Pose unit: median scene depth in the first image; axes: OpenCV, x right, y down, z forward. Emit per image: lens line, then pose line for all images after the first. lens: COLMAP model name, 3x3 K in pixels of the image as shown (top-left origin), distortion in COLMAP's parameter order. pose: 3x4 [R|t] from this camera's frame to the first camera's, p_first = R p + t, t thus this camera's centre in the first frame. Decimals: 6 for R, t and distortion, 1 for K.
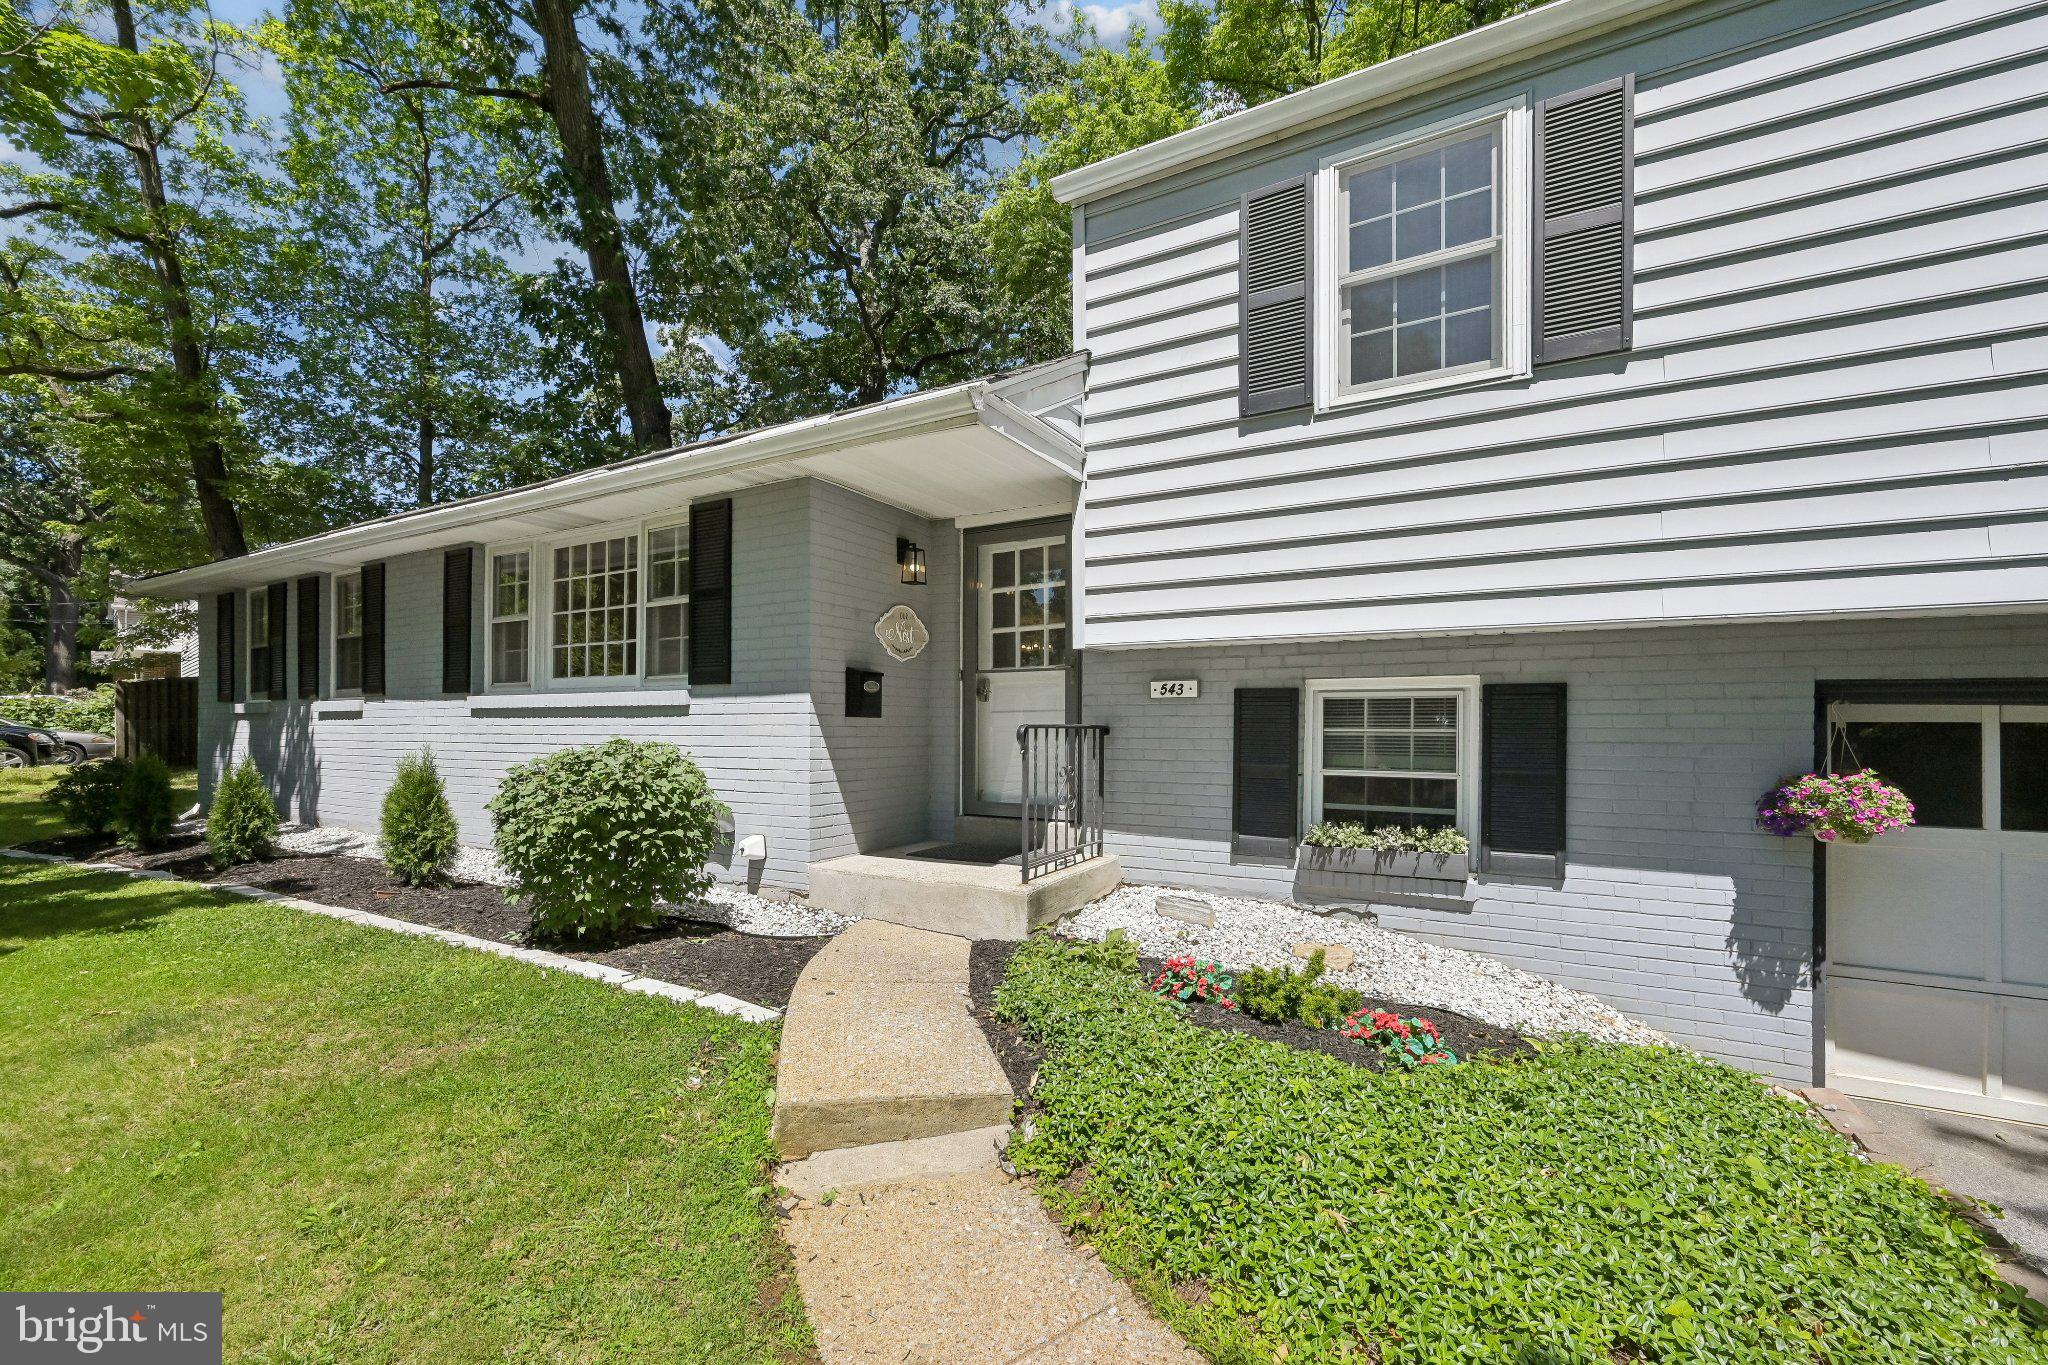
lens RADIAL K [[818.7, 0, 1029.4], [0, 818.7, 713.3], [0, 0, 1]] dist [0.002270, -0.001670]
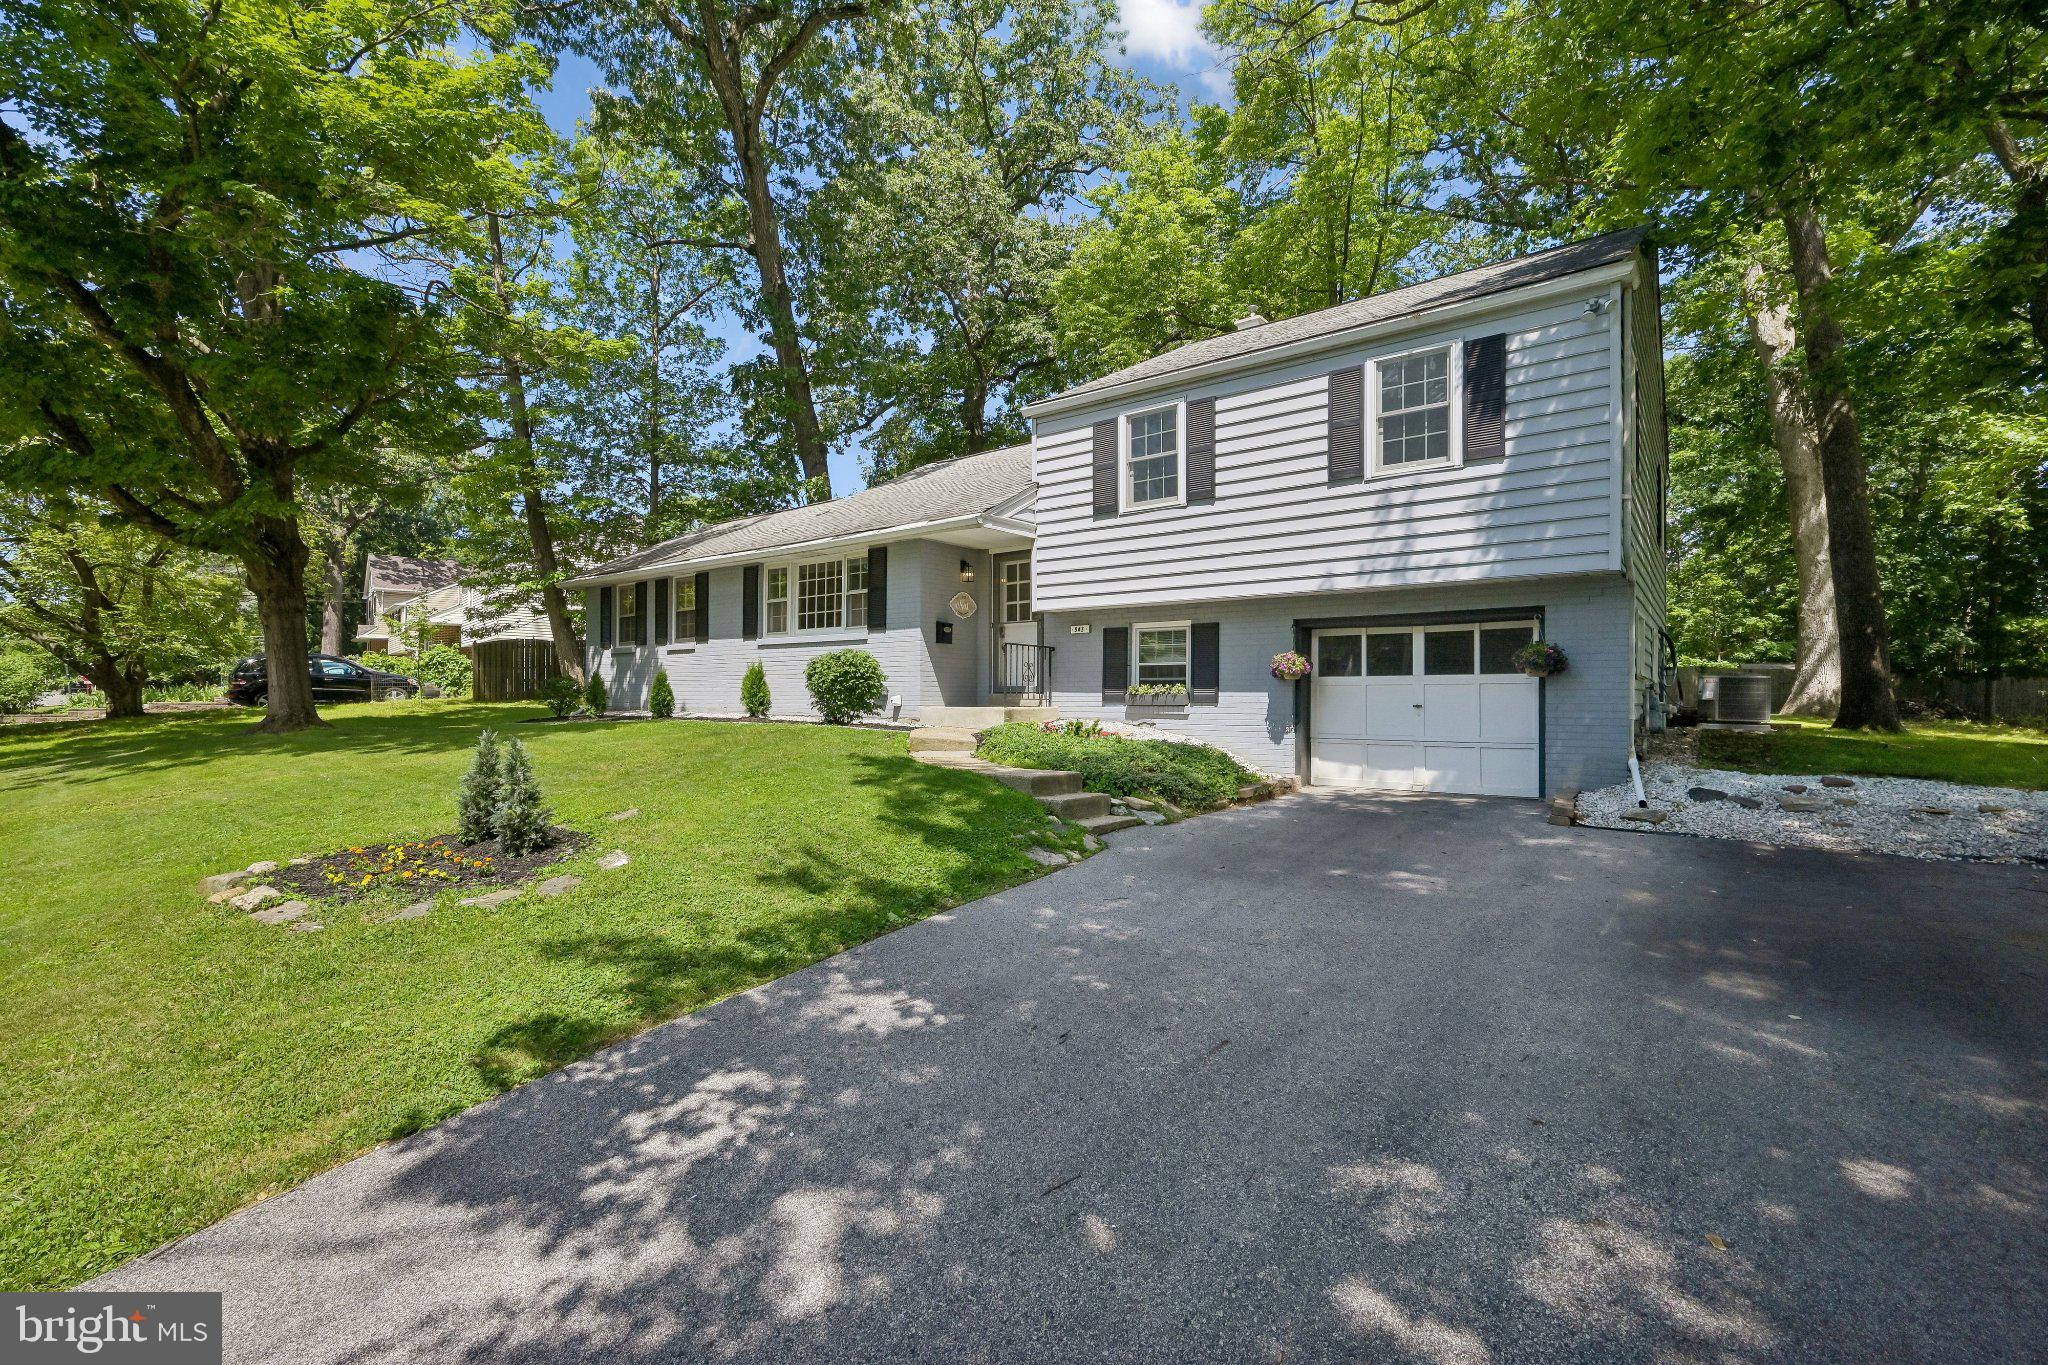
lens RADIAL K [[874.3, 0, 1023.9], [0, 874.3, 677.4], [0, 0, 1]] dist [-0.000447, -0.000105]
pose [[0.988490, -0.001531, -0.151281, 0.378351], [0.000279, 0.999966, -0.008300, 0.119427], [0.151288, 0.008162, 0.988456, -1.335637]]
